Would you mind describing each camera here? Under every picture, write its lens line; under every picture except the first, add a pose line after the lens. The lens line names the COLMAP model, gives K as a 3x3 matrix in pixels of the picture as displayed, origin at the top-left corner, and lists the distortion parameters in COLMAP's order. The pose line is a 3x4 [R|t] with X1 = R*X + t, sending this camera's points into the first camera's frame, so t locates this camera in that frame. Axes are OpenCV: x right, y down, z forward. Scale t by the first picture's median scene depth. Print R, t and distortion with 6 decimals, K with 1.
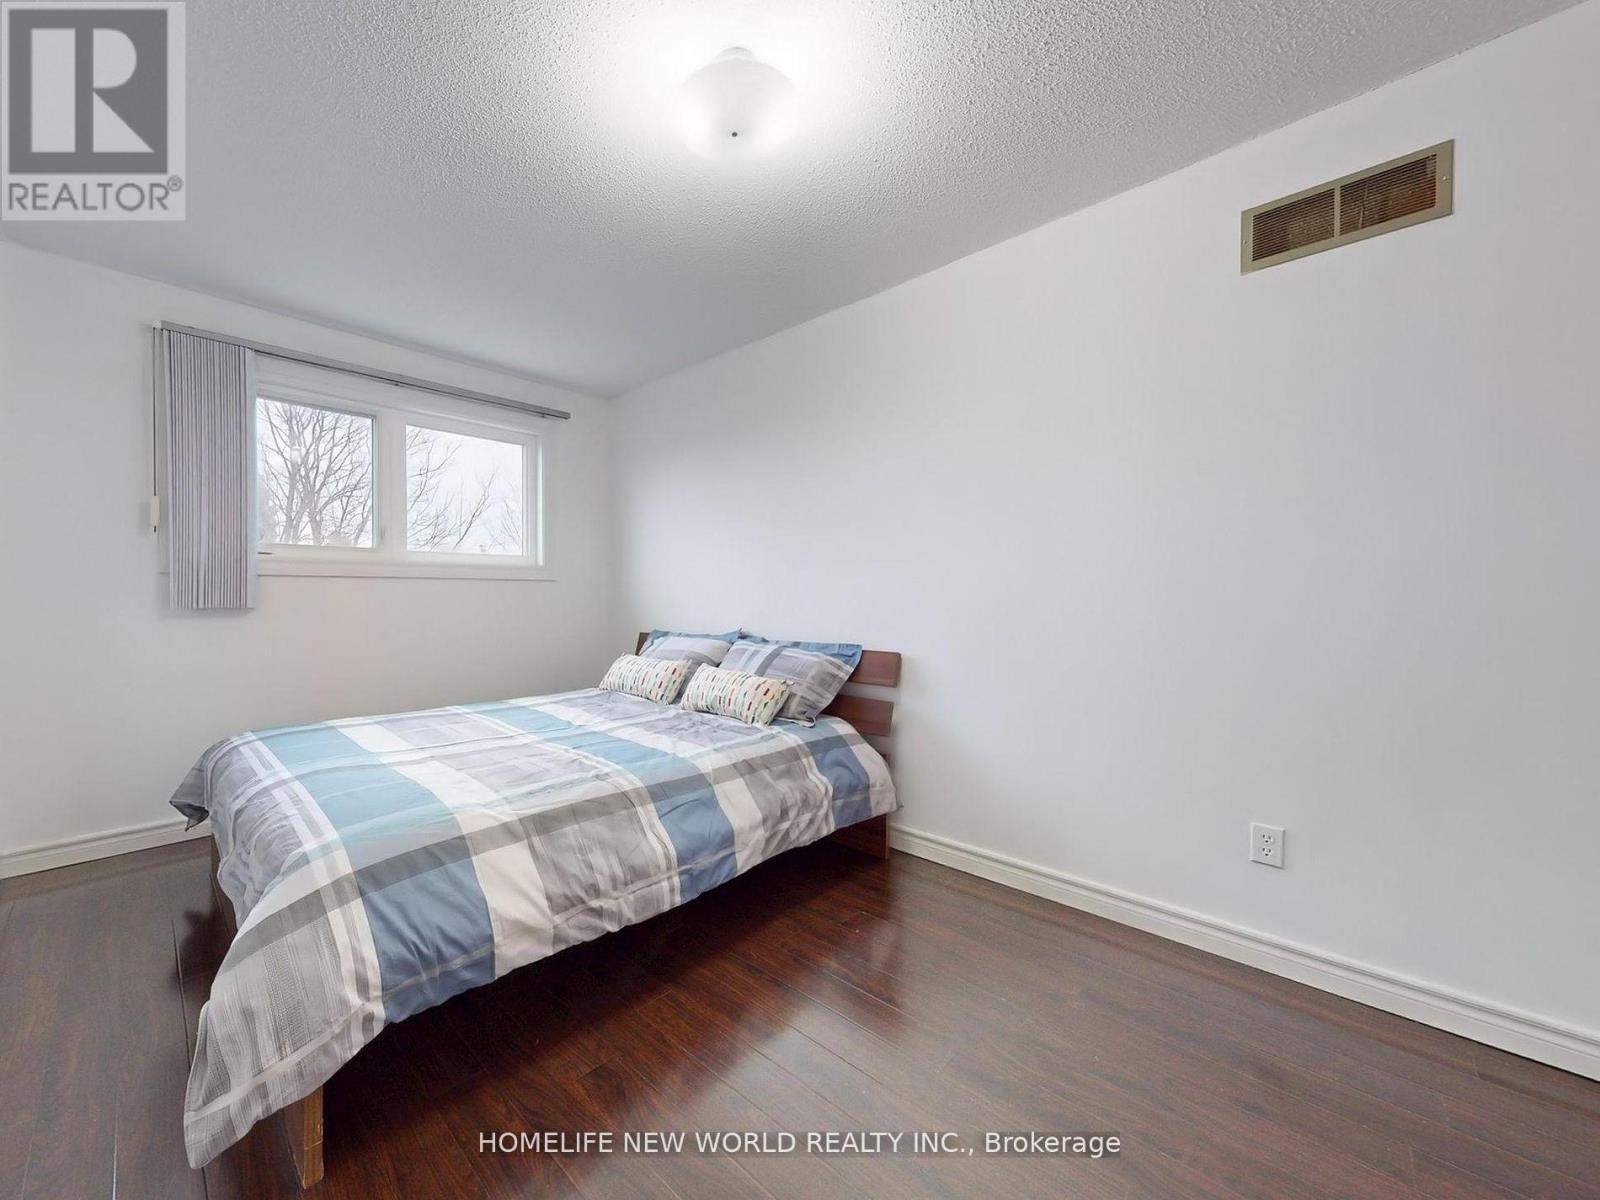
lens RADIAL K [[585.4, 0, 799.5], [0, 585.4, 596.9], [0, 0, 1]] dist [0.003472, -0.000028]
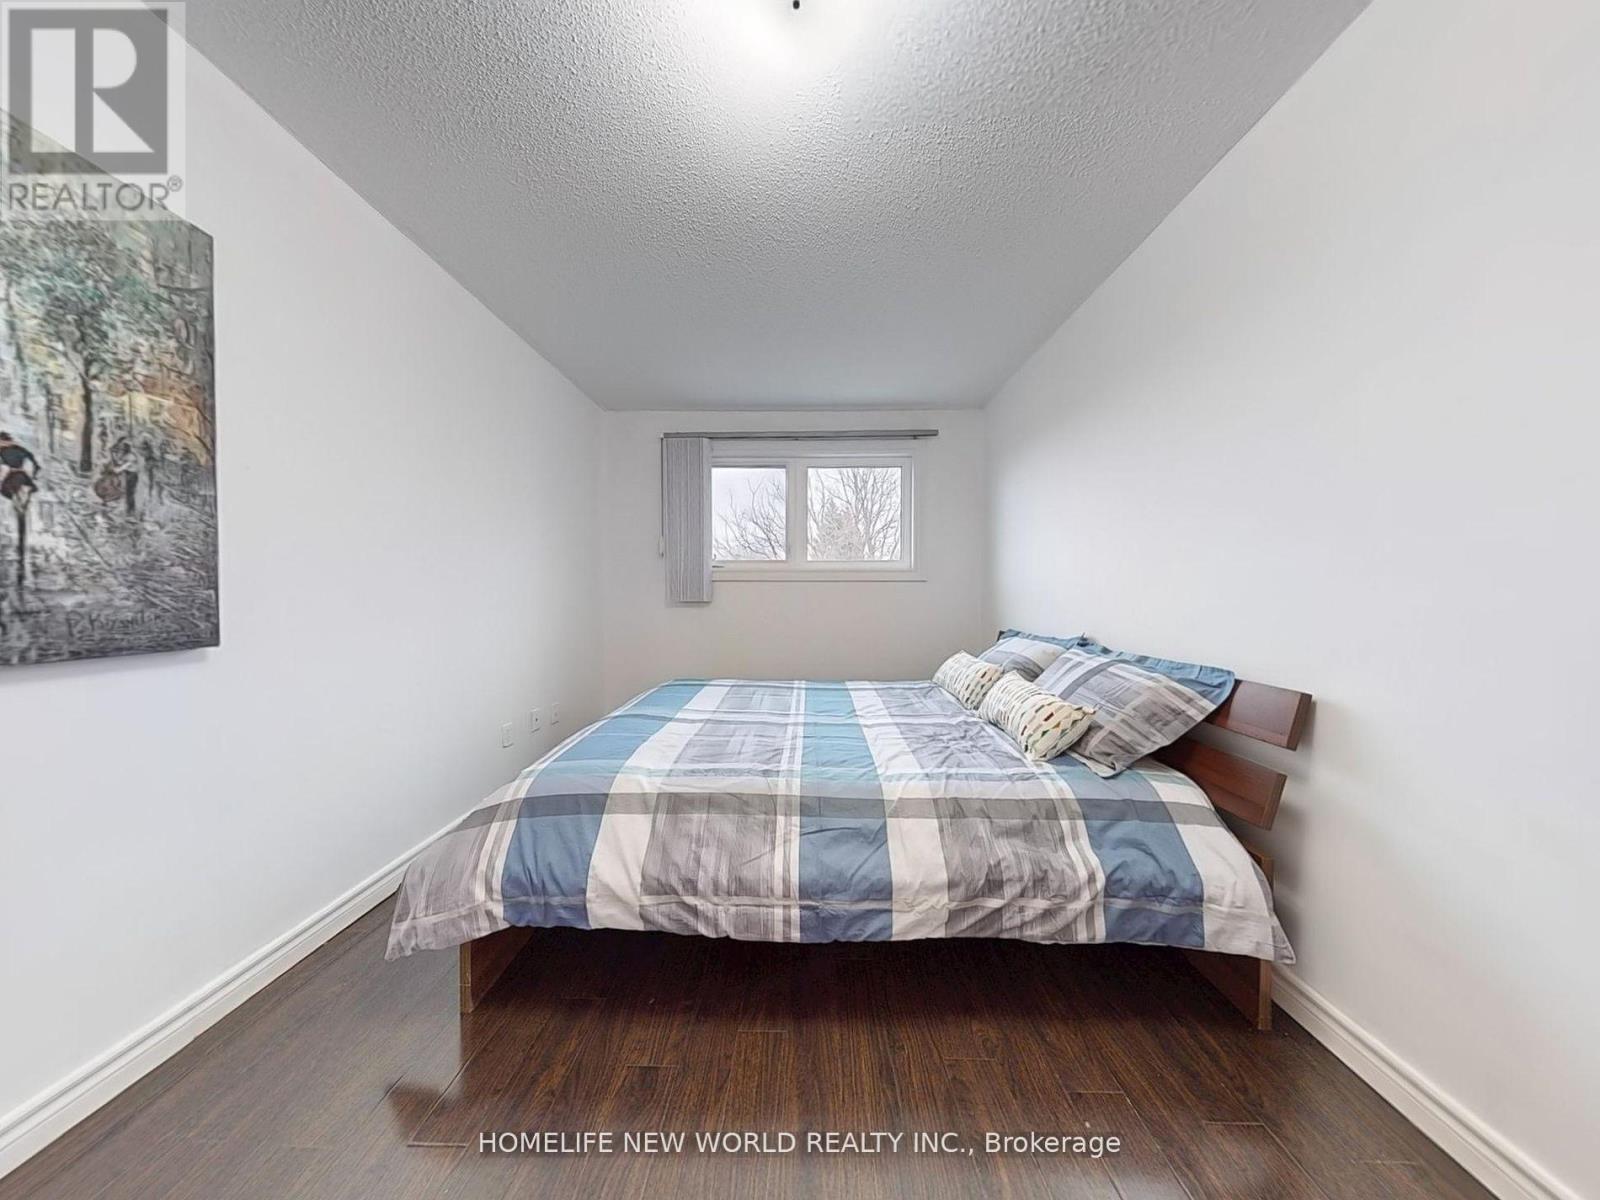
lens RADIAL K [[485.2, 0, 795.4], [0, 485.2, 601.6], [0, 0, 1]] dist [-0.001639, 0.000221]
pose [[0.659120, 0.013174, -0.751922, 0.258640], [-0.003759, 0.999892, 0.014223, -0.000277], [0.752028, -0.006548, 0.659098, 0.394485]]
